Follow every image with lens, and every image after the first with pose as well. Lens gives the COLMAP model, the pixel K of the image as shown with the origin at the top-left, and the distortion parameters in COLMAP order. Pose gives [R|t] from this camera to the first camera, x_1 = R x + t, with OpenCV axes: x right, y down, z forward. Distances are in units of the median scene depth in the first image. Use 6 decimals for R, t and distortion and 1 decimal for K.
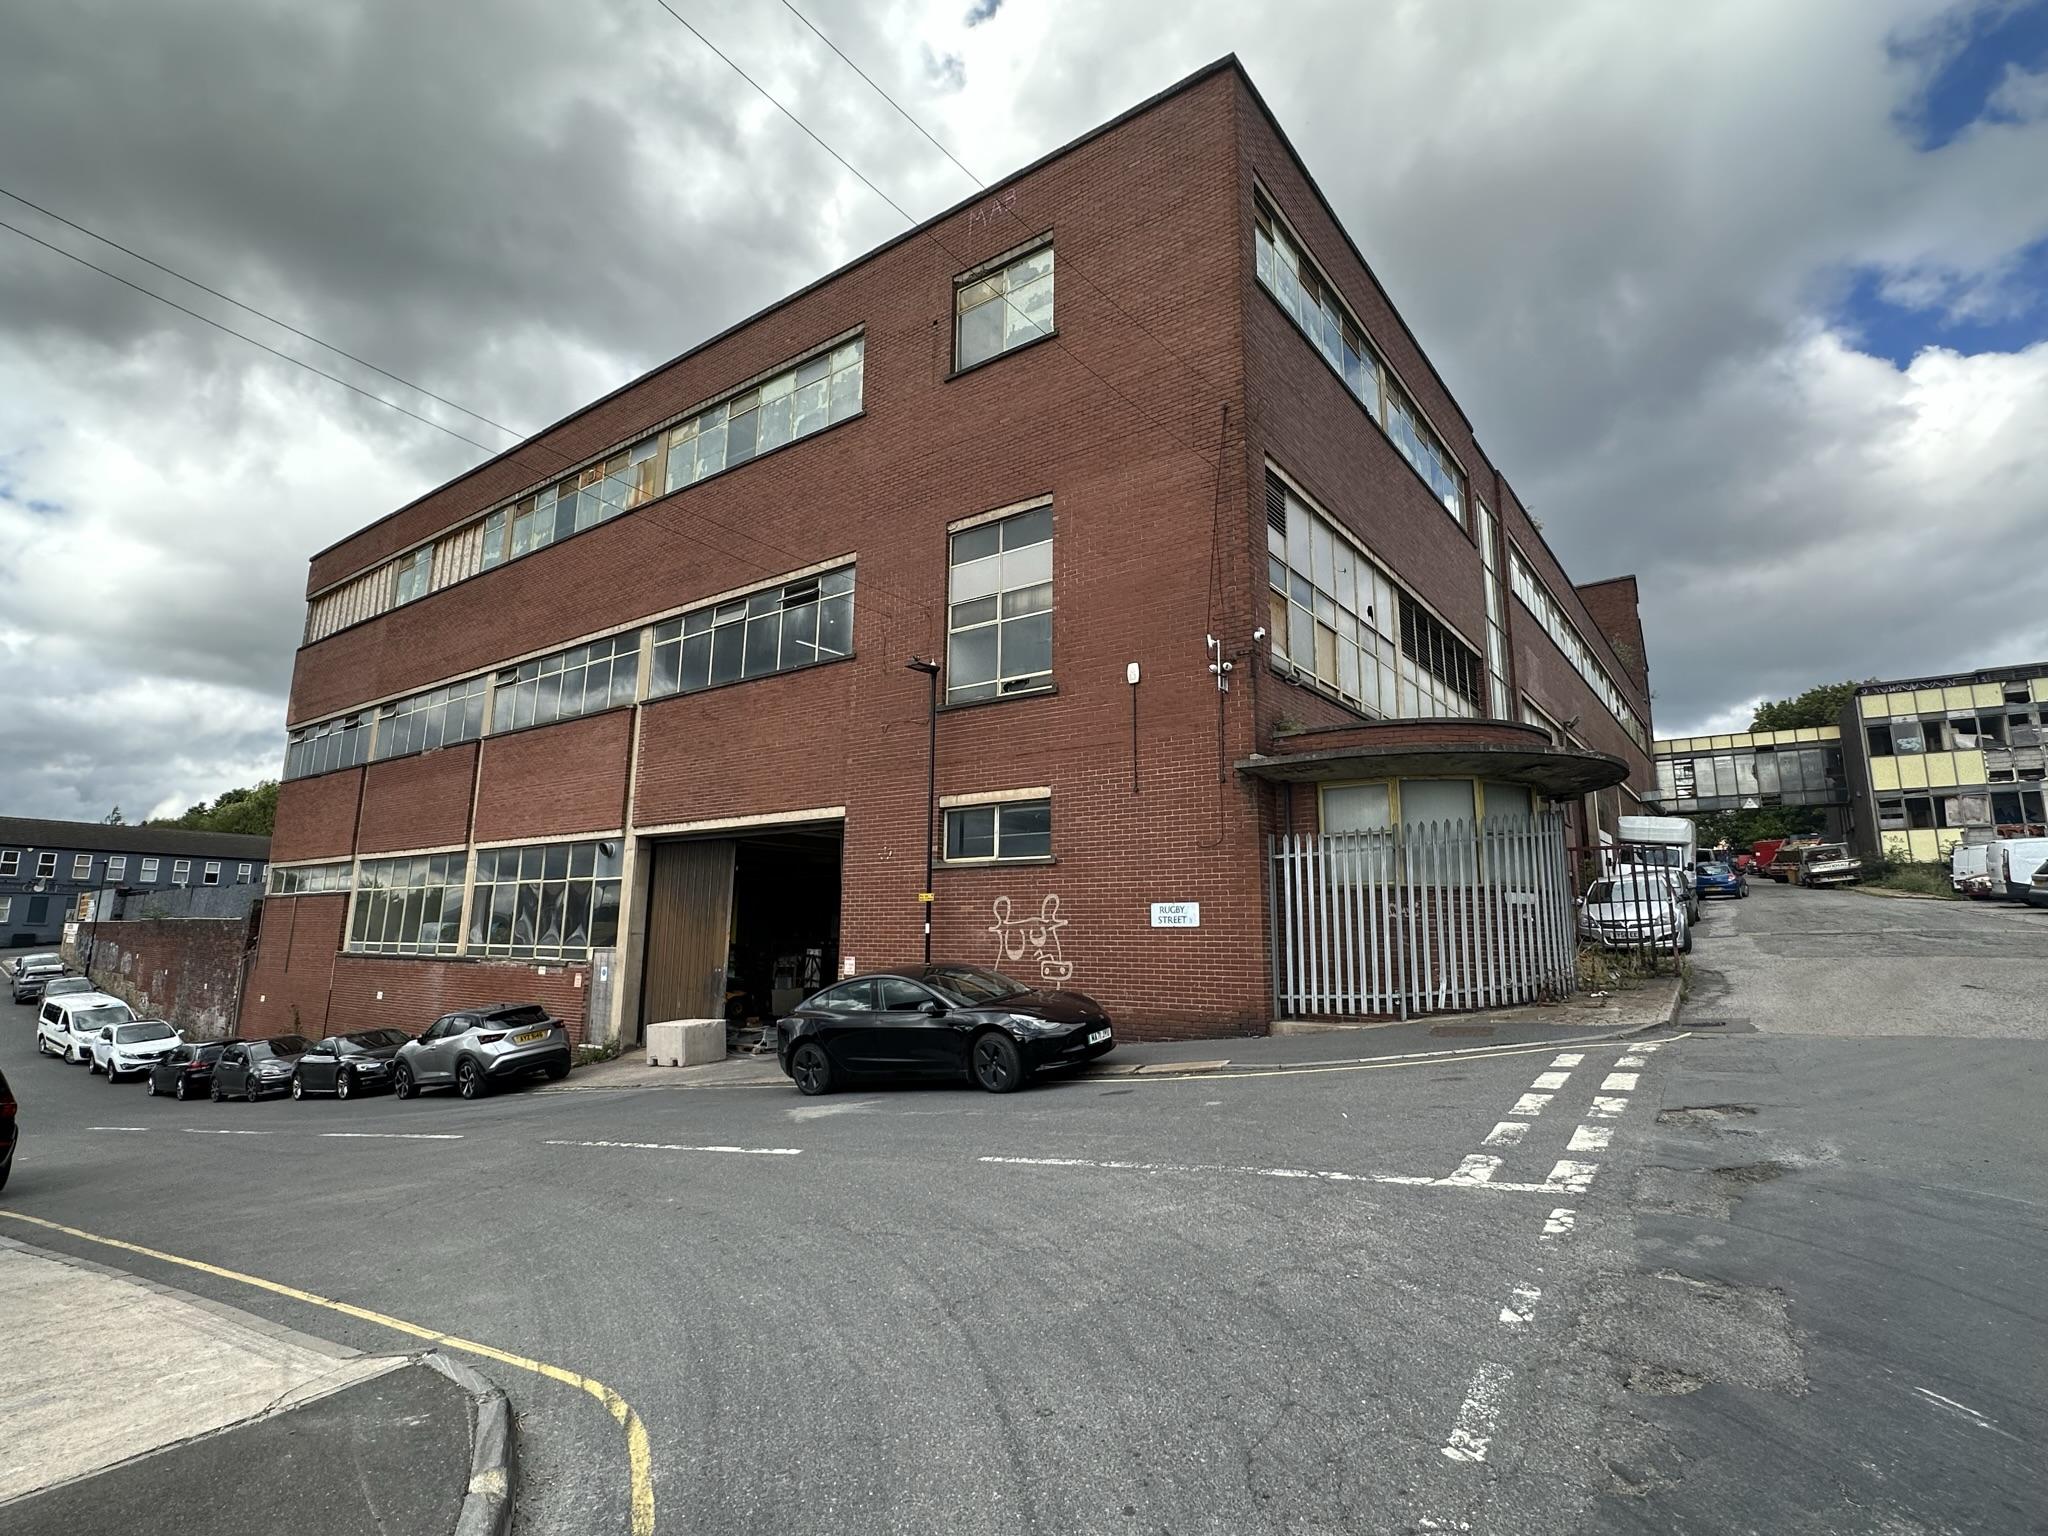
lens RADIAL K [[971.9, 0, 1024.0], [0, 971.9, 768.0], [0, 0, 1]] dist [0.001053, -0.000014]
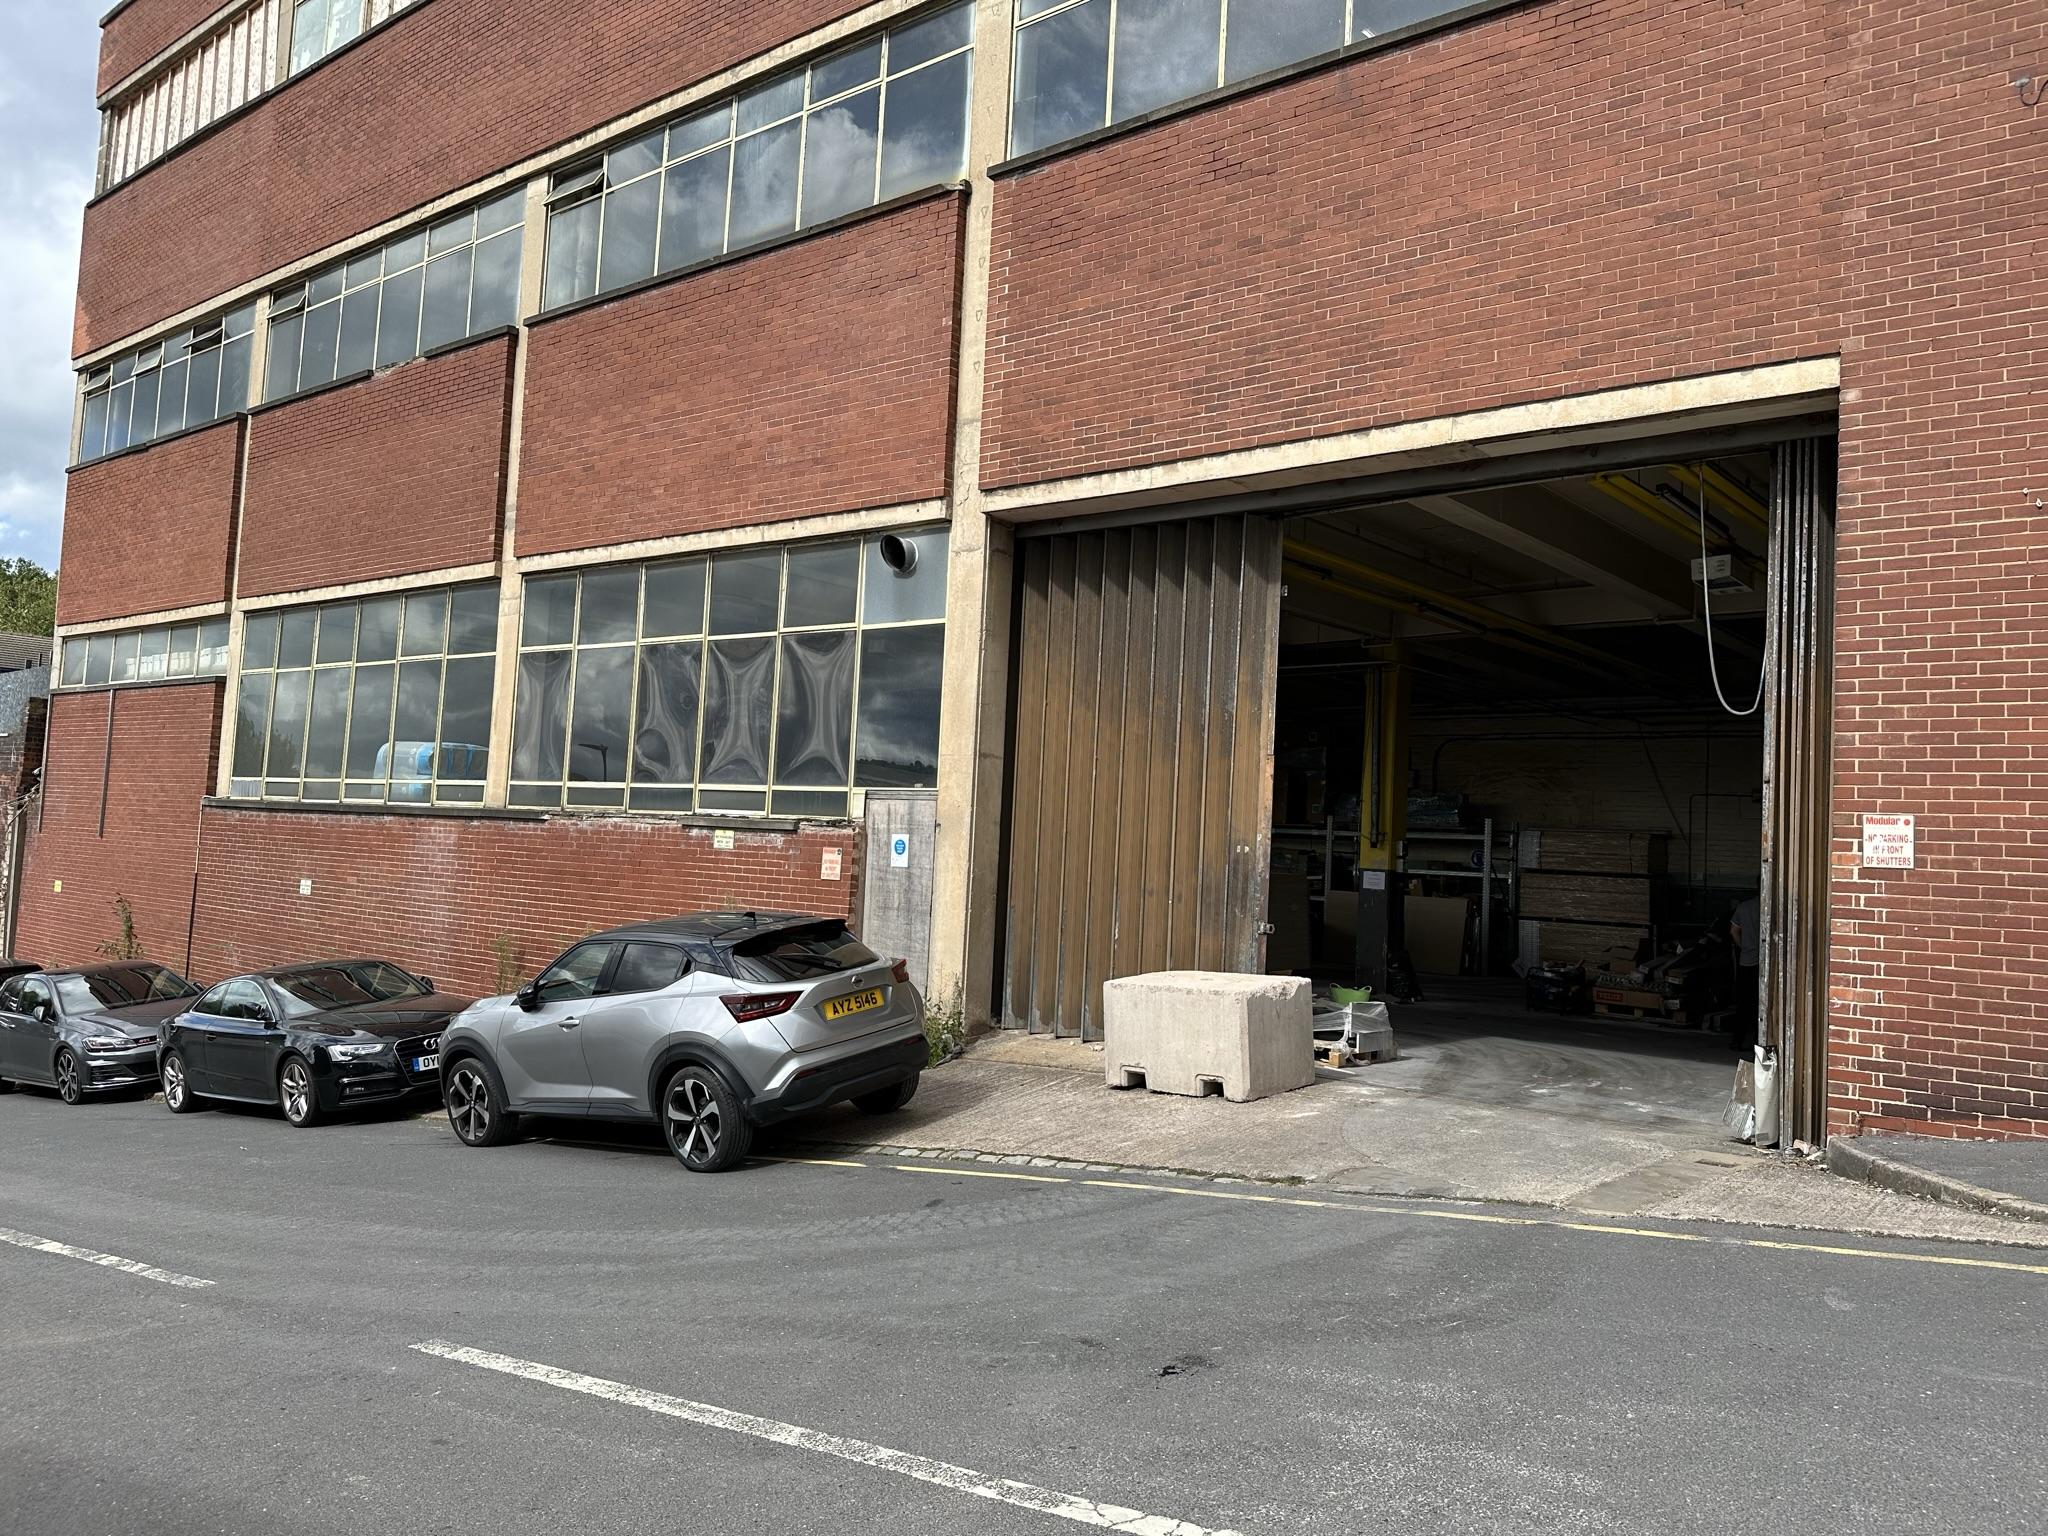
lens RADIAL K [[1430.8, 0, 1035.2], [0, 1430.8, 774.6], [0, 0, 1]] dist [0.071537, -0.085617]
pose [[0.998336, 0.035040, -0.045803, -0.334420], [-0.029220, 0.992092, 0.122067, 0.099663], [0.049718, -0.120525, 0.991464, 0.387764]]
